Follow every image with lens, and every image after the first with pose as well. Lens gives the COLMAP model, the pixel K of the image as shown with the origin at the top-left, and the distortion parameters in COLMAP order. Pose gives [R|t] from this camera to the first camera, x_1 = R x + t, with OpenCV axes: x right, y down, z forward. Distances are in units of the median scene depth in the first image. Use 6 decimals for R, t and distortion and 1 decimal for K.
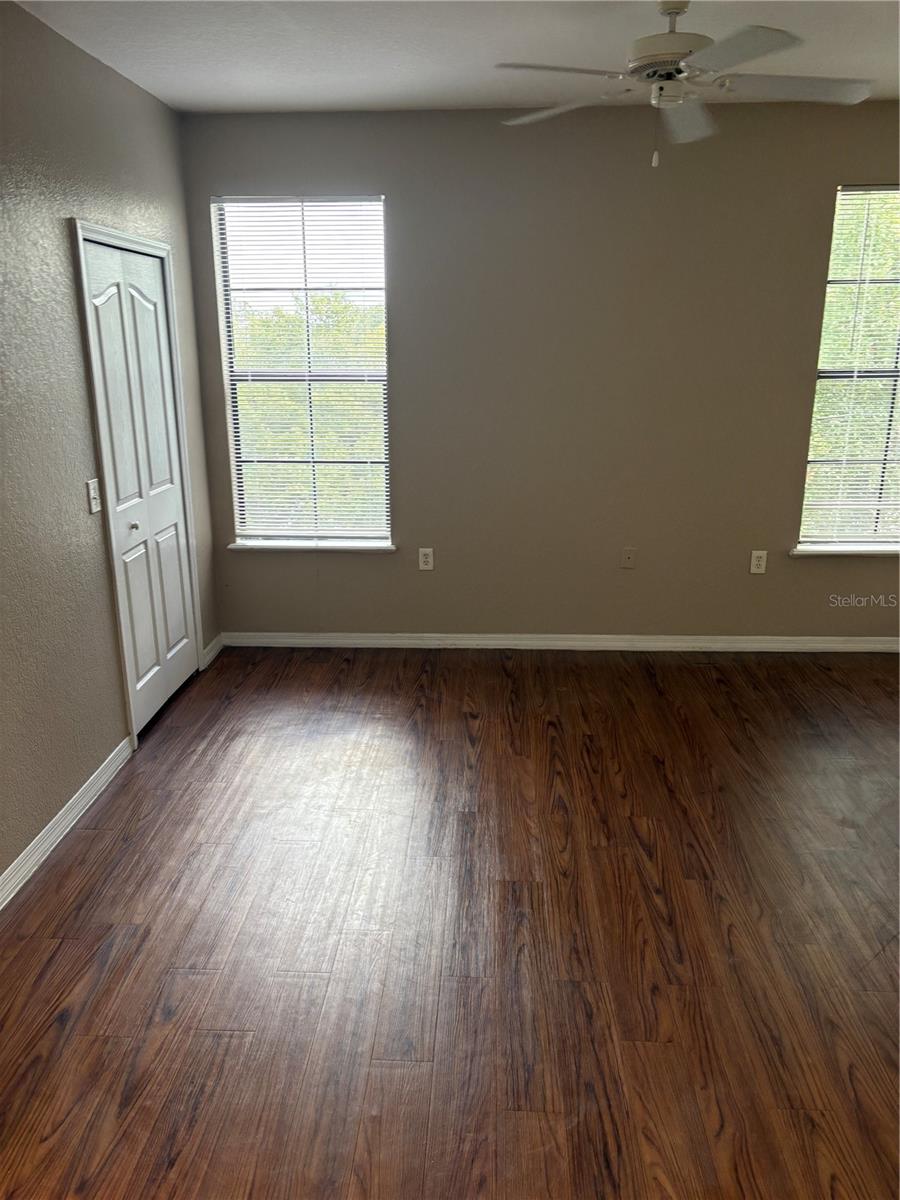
lens RADIAL K [[897.7, 0, 450.0], [0, 897.7, 600.0], [0, 0, 1]] dist [0.049224, -0.075650]
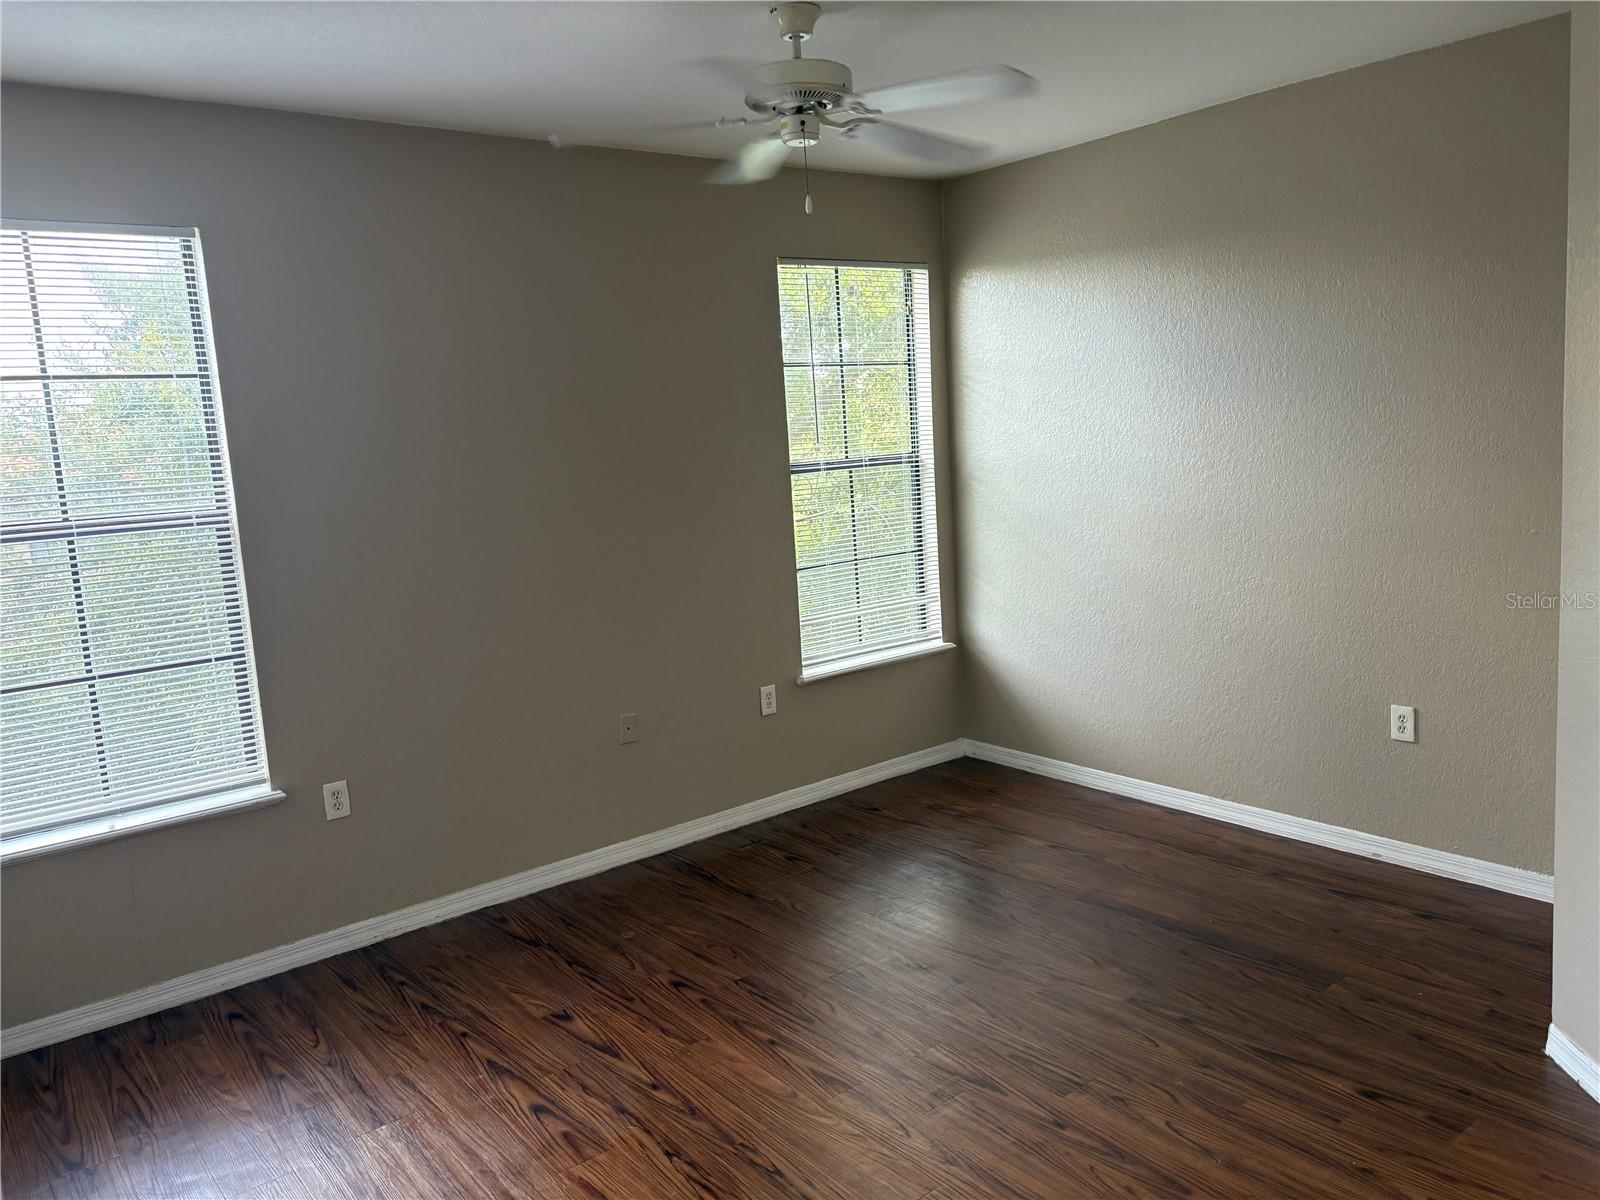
lens RADIAL K [[1194.6, 0, 801.7], [0, 1194.6, 571.2], [0, 0, 1]] dist [0.037383, -0.041262]
pose [[0.738049, -0.116191, 0.664668, -0.324938], [0.233085, 0.968325, -0.089545, -0.051219], [-0.633210, 0.221013, 0.741754, 0.175500]]
